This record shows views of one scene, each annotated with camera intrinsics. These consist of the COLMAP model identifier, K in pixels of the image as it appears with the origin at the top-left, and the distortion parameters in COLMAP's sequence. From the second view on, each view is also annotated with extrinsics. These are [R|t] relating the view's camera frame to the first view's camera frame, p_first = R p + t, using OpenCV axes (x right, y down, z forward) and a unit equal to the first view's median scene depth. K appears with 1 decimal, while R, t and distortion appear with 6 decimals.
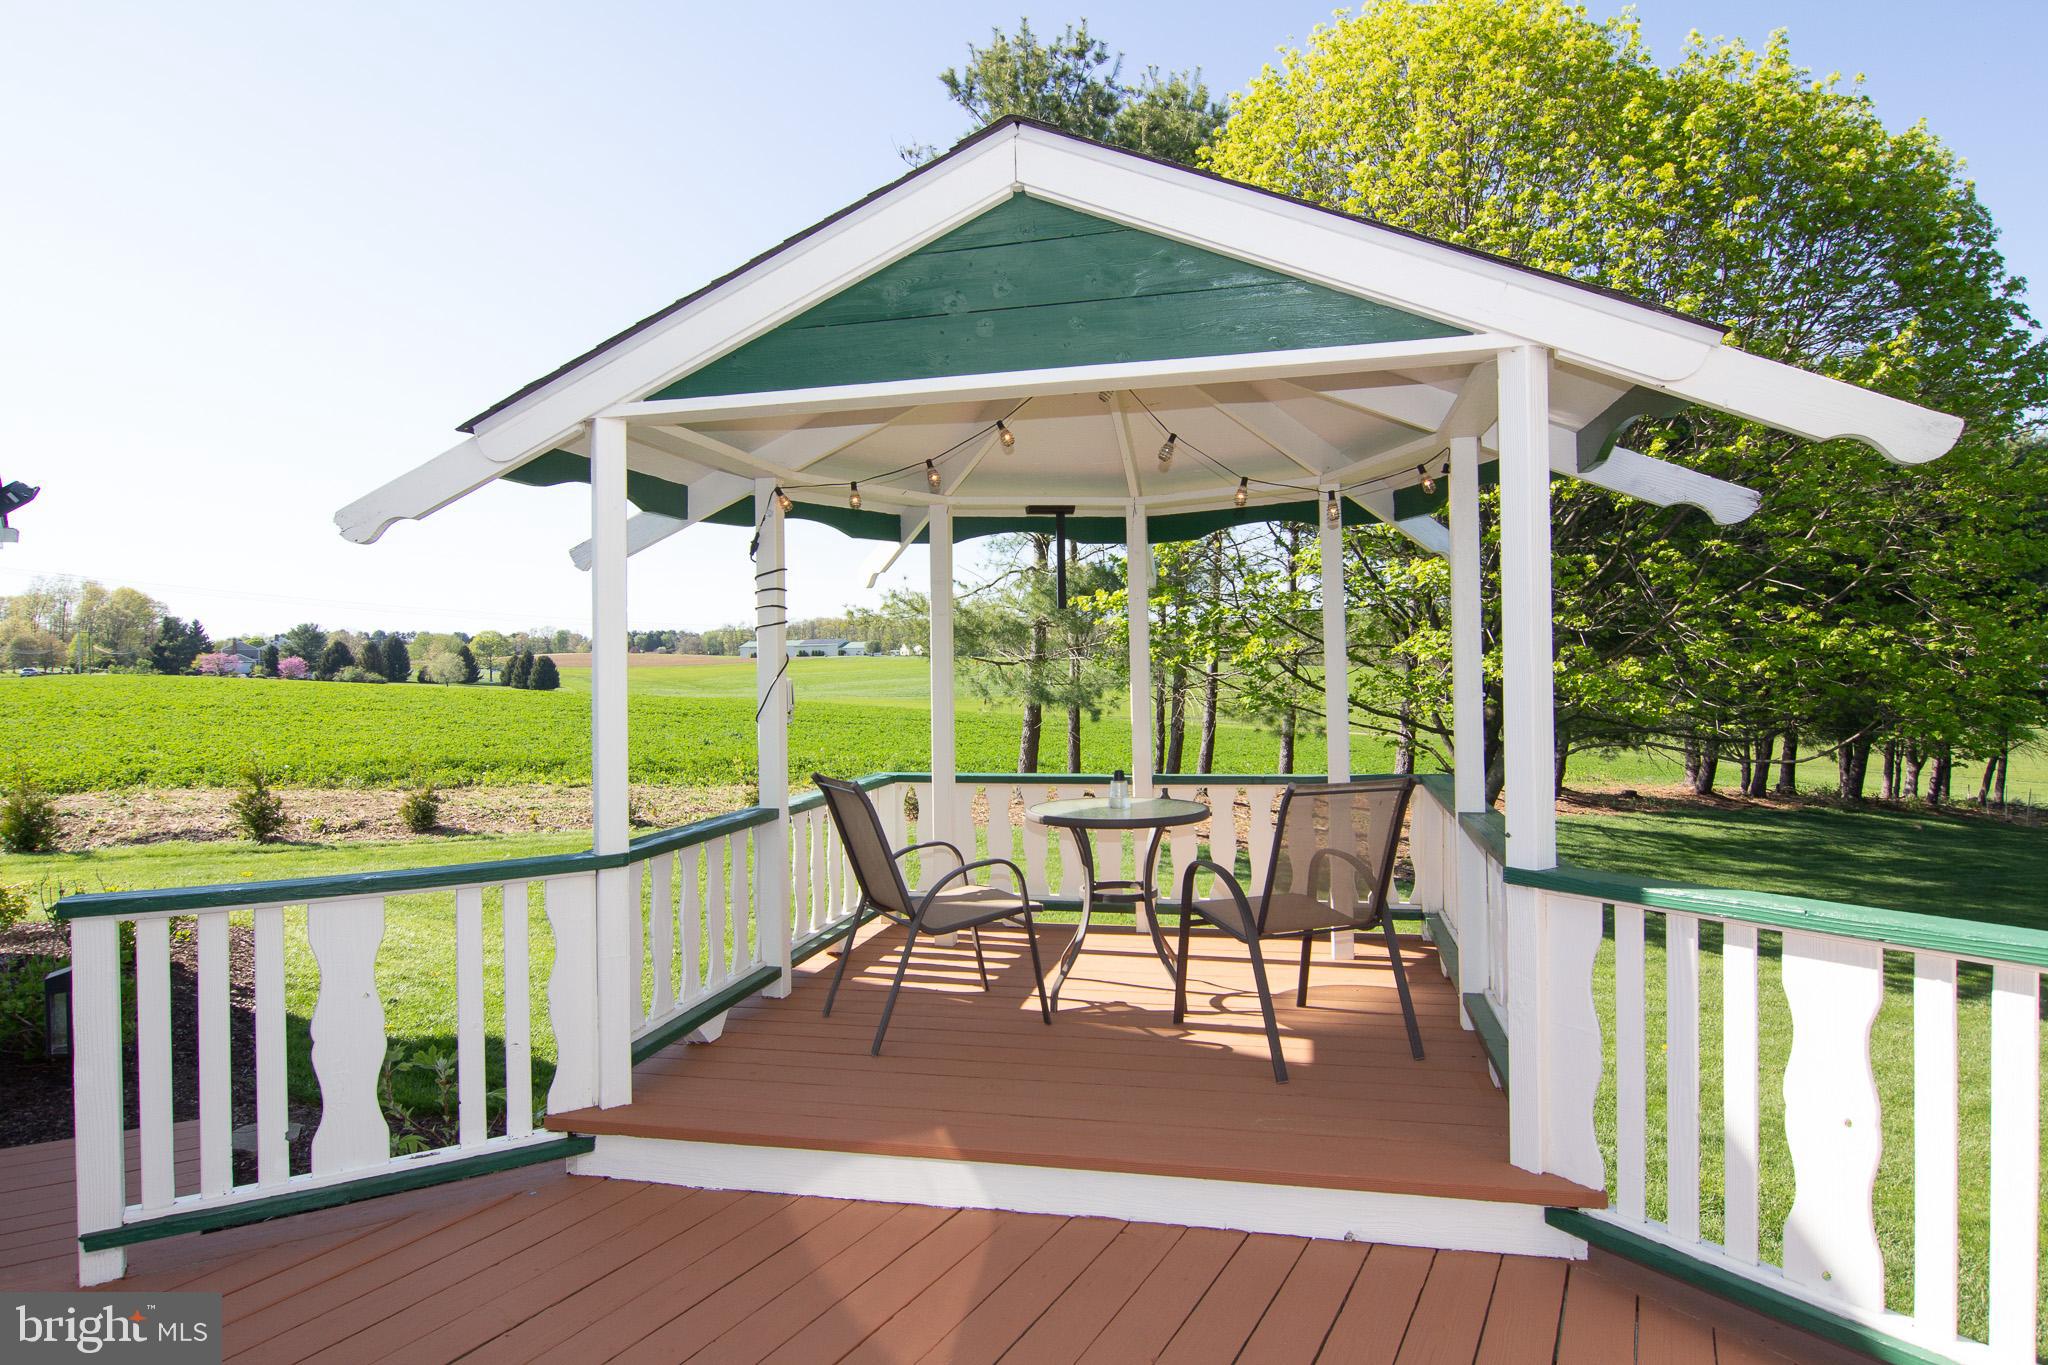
lens RADIAL K [[1153.0, 0, 1025.5], [0, 1153.0, 656.8], [0, 0, 1]] dist [-0.000242, -0.017743]
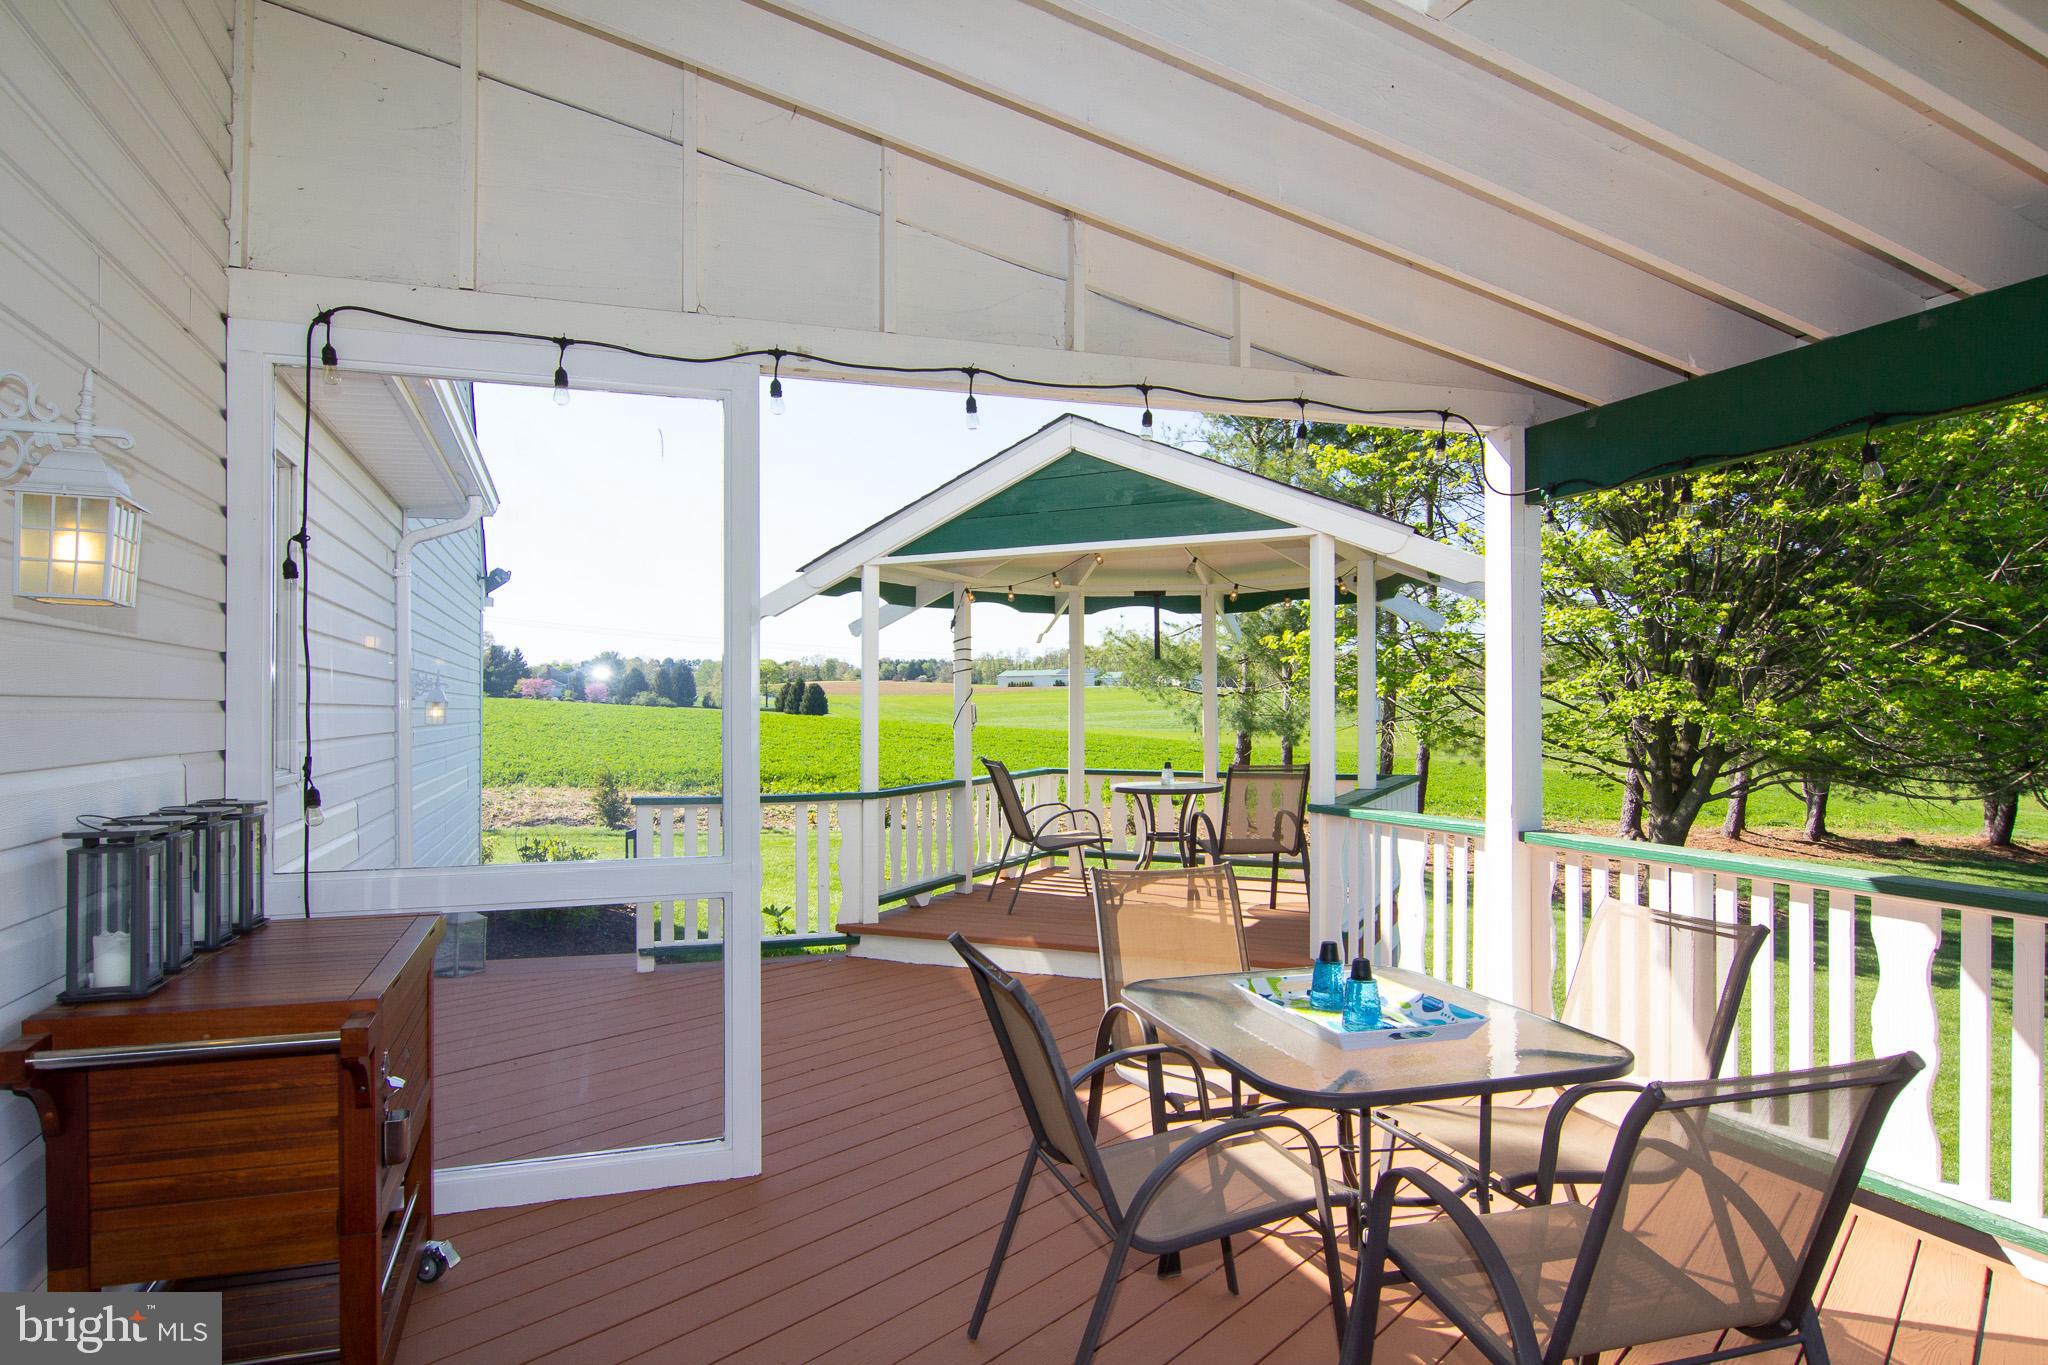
lens RADIAL K [[1214.4, 0, 1025.7], [0, 1214.4, 695.1], [0, 0, 1]] dist [-0.012931, -0.001429]
pose [[0.975366, 0.010698, -0.220334, 0.077497], [-0.009231, 0.999928, 0.007689, -0.001902], [0.220400, -0.005466, 0.975394, -0.209527]]
